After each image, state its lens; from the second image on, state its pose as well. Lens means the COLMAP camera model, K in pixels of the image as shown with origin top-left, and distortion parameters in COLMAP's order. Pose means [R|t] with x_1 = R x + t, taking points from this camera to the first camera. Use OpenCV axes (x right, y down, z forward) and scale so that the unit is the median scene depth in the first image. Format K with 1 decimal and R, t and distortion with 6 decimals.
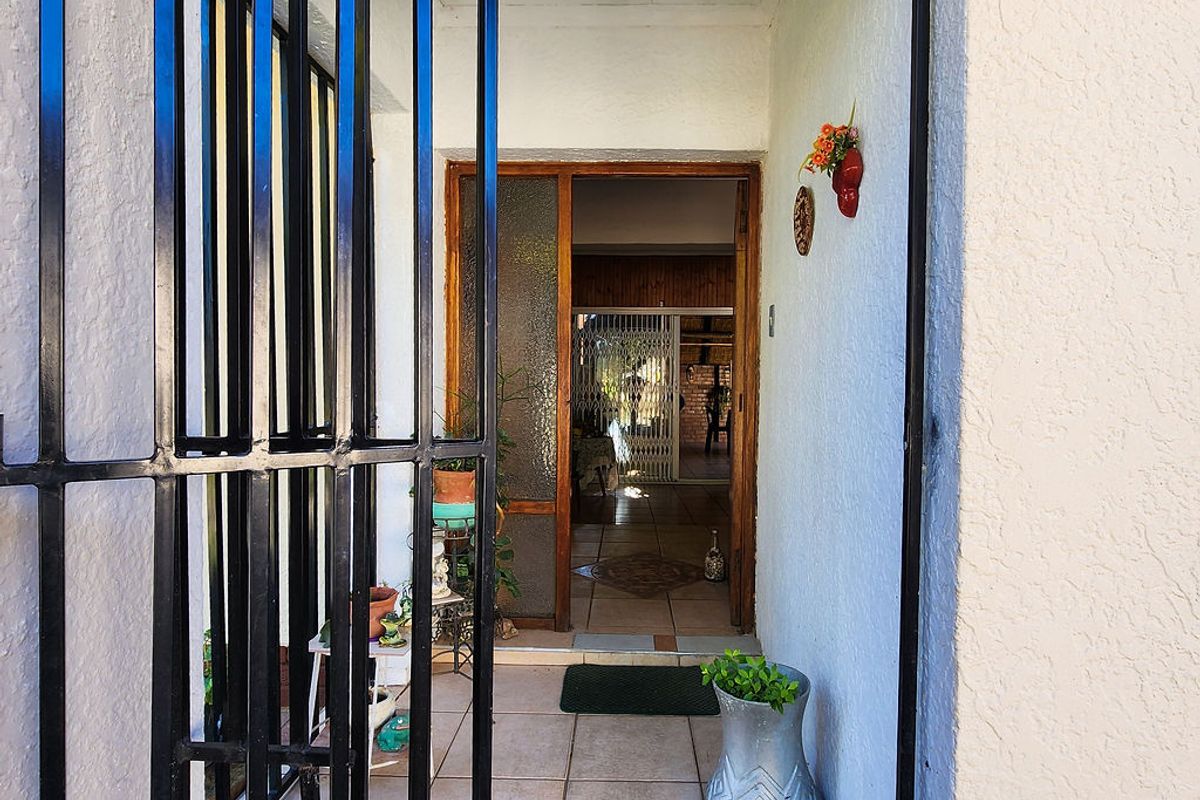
lens RADIAL K [[502.4, 0, 595.1], [0, 502.4, 394.8], [0, 0, 1]] dist [0.001412, 0.000047]
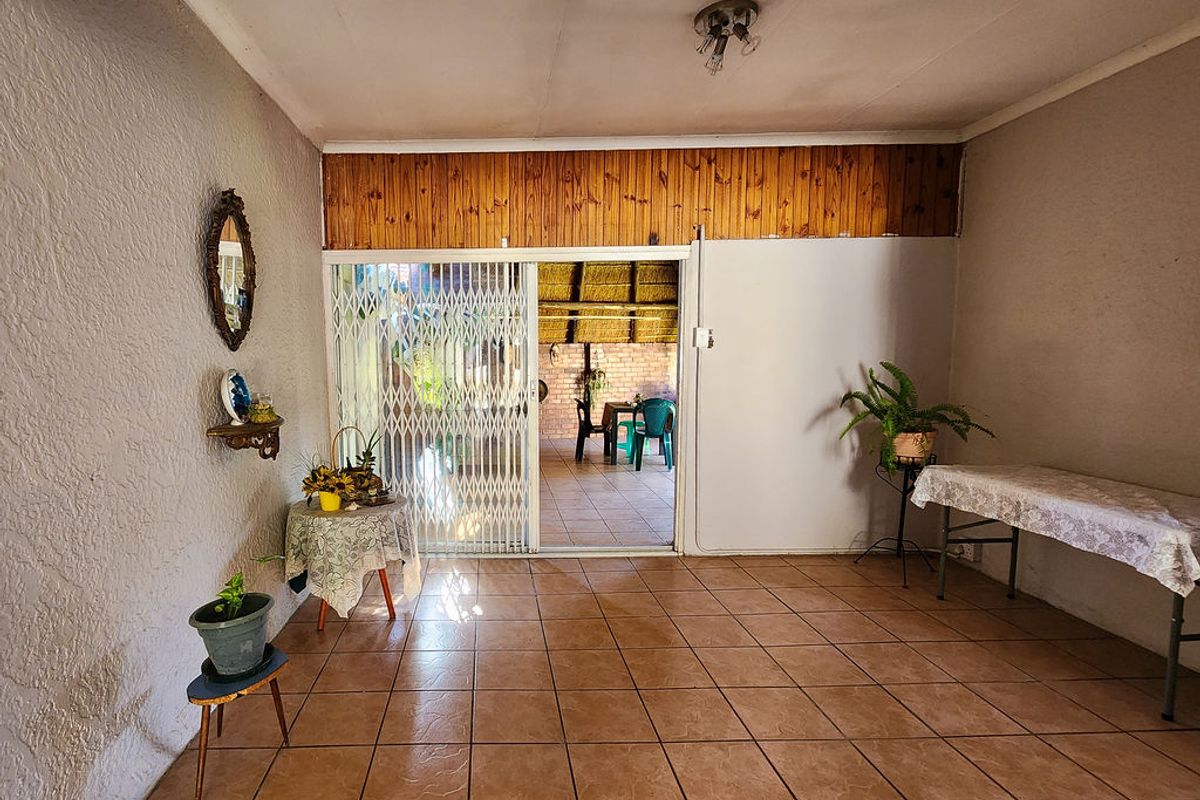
lens RADIAL K [[502.4, 0, 595.1], [0, 502.4, 394.8], [0, 0, 1]] dist [0.001412, 0.000047]
pose [[0.963630, -0.024965, 0.266073, 0.049768], [0.008766, 0.998044, 0.061896, -0.030303], [-0.267098, -0.057312, 0.961964, 0.275519]]
